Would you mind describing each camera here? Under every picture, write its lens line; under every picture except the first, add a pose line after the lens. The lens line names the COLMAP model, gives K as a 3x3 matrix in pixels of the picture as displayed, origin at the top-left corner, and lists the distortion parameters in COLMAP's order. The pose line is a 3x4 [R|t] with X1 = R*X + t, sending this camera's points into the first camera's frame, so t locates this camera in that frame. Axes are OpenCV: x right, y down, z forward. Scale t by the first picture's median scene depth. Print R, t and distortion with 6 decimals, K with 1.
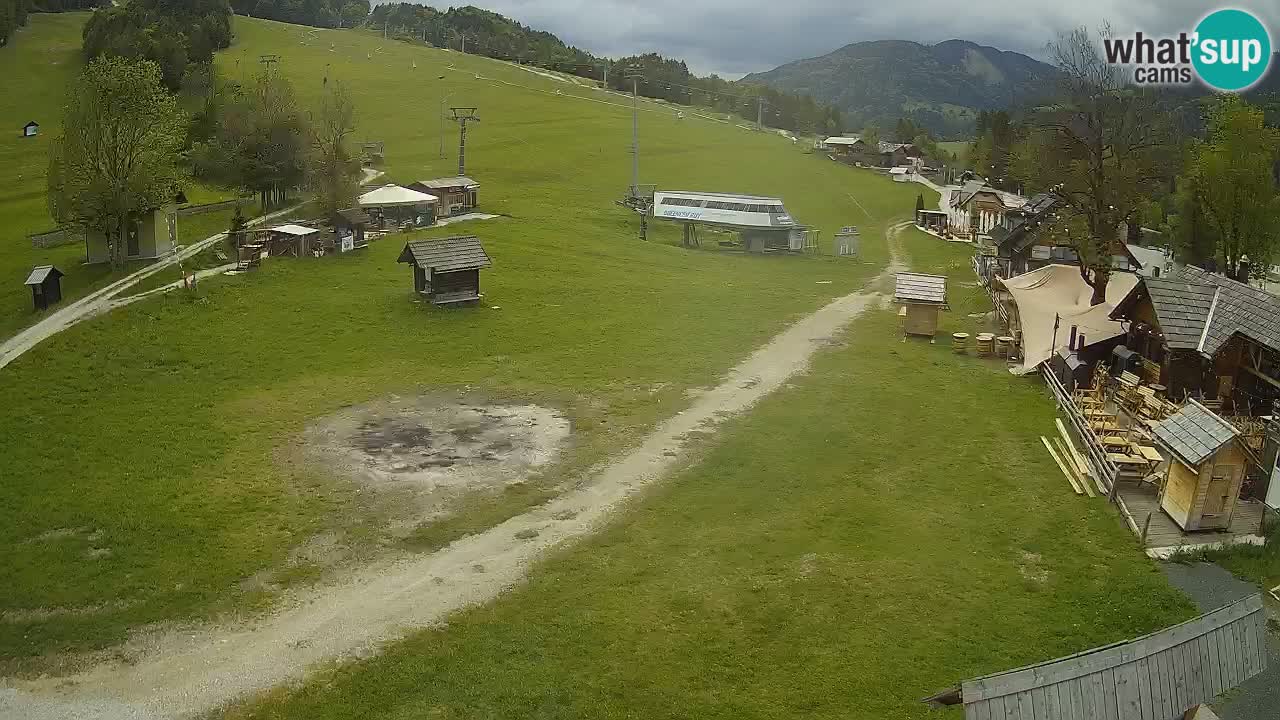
lens RADIAL K [[1267.6, 0, 639.7], [0, 1267.6, 402.8], [0, 0, 1]] dist [-0.175775, 0.026169]
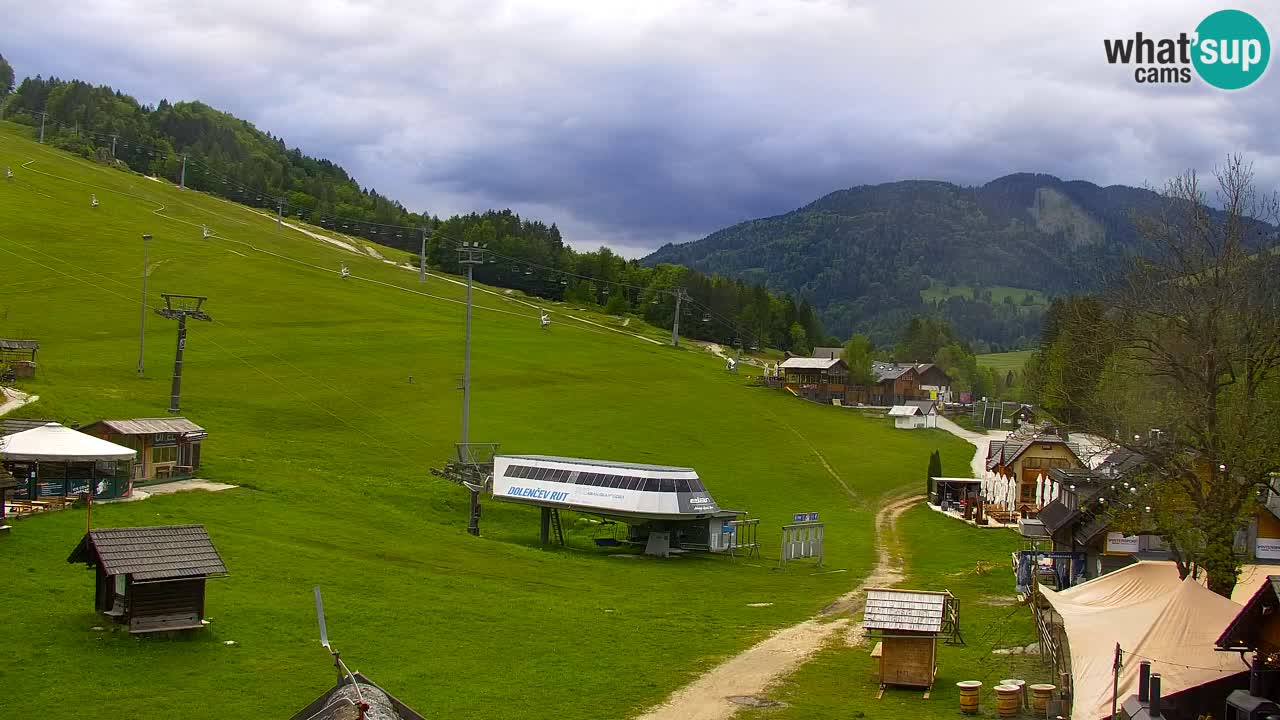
lens RADIAL K [[1286.2, 0, 661.1], [0, 1286.2, 359.3], [0, 0, 1]] dist [-0.168301, 0.102567]
pose [[0.986357, 0.034425, 0.160982, -0.011316], [0.016739, 0.951849, -0.306111, -0.018843], [-0.163769, 0.304630, 0.938286, 0.401899]]
